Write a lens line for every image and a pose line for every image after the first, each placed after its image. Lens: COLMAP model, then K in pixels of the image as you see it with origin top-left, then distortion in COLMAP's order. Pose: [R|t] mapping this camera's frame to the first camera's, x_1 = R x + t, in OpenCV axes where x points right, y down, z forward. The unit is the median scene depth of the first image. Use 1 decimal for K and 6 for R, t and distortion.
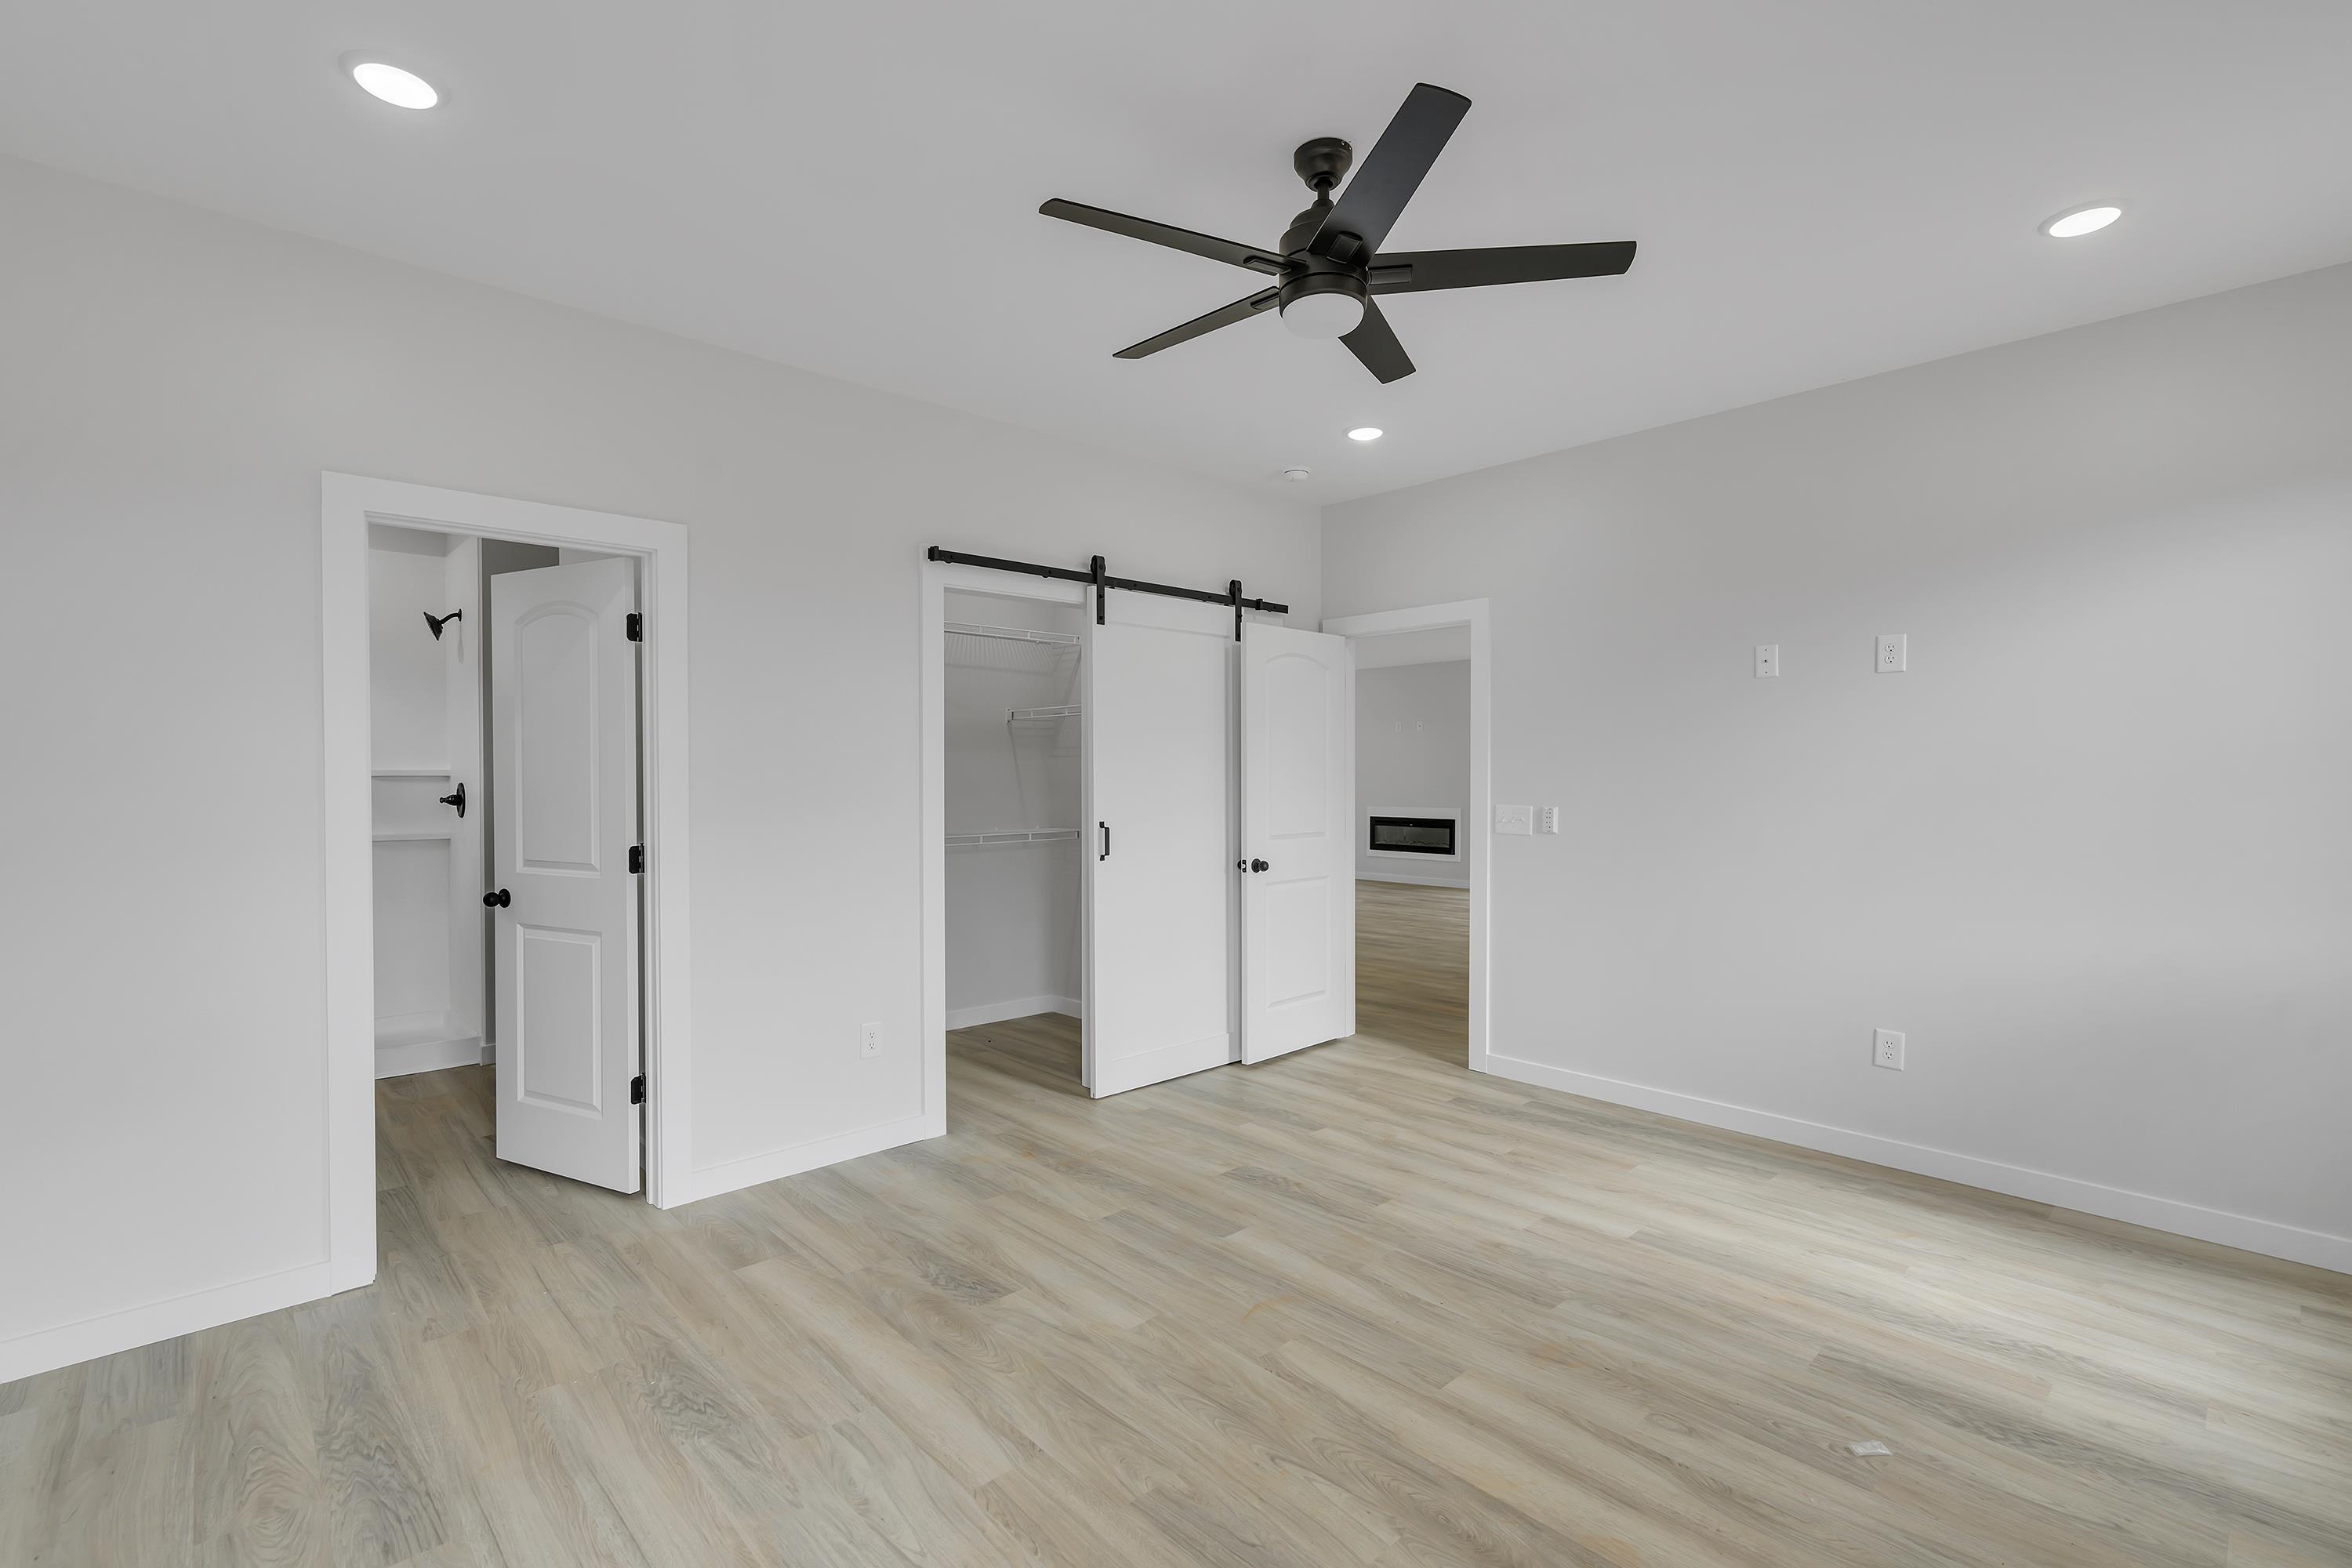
lens RADIAL K [[1105.5, 0, 1143.5], [0, 1105.5, 787.7], [0, 0, 1]] dist [-0.000996, -0.000787]
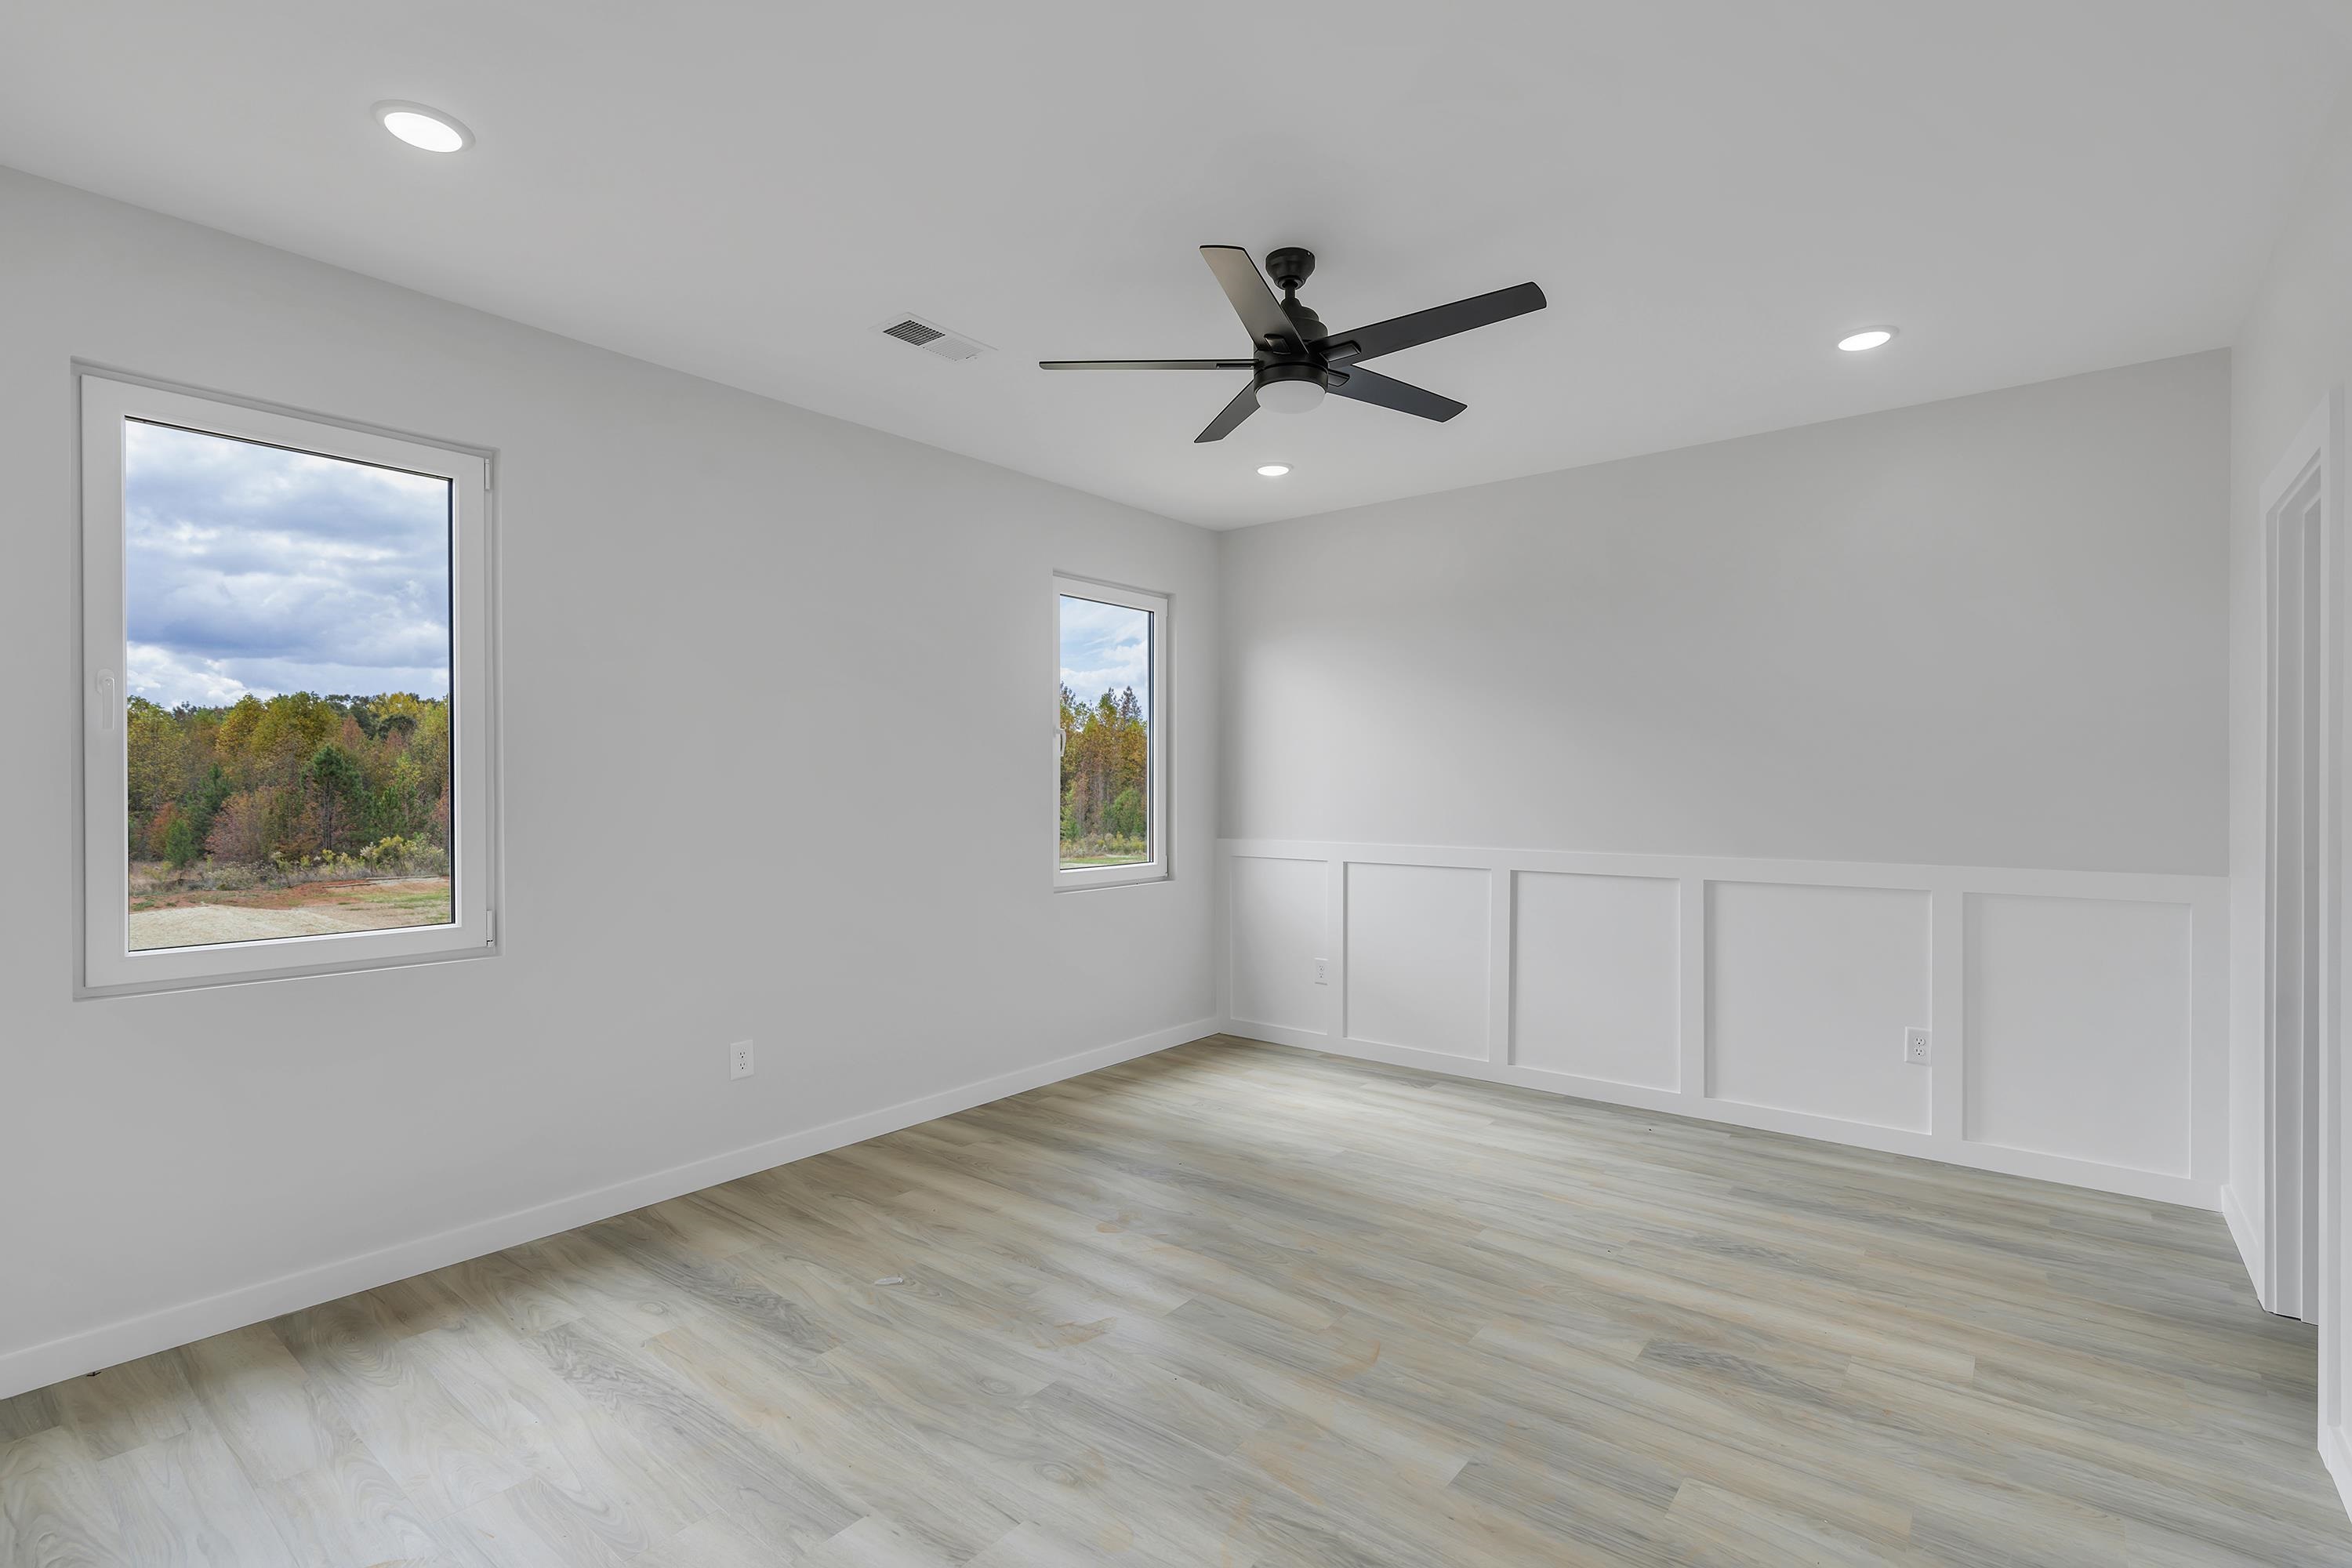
lens RADIAL K [[1105.5, 0, 1143.5], [0, 1105.5, 787.7], [0, 0, 1]] dist [-0.000996, -0.000787]
pose [[-0.990960, 0.001726, -0.134146, 0.421913], [0.000016, 0.999919, 0.012747, -0.021491], [0.134157, 0.012630, -0.990880, 1.908045]]
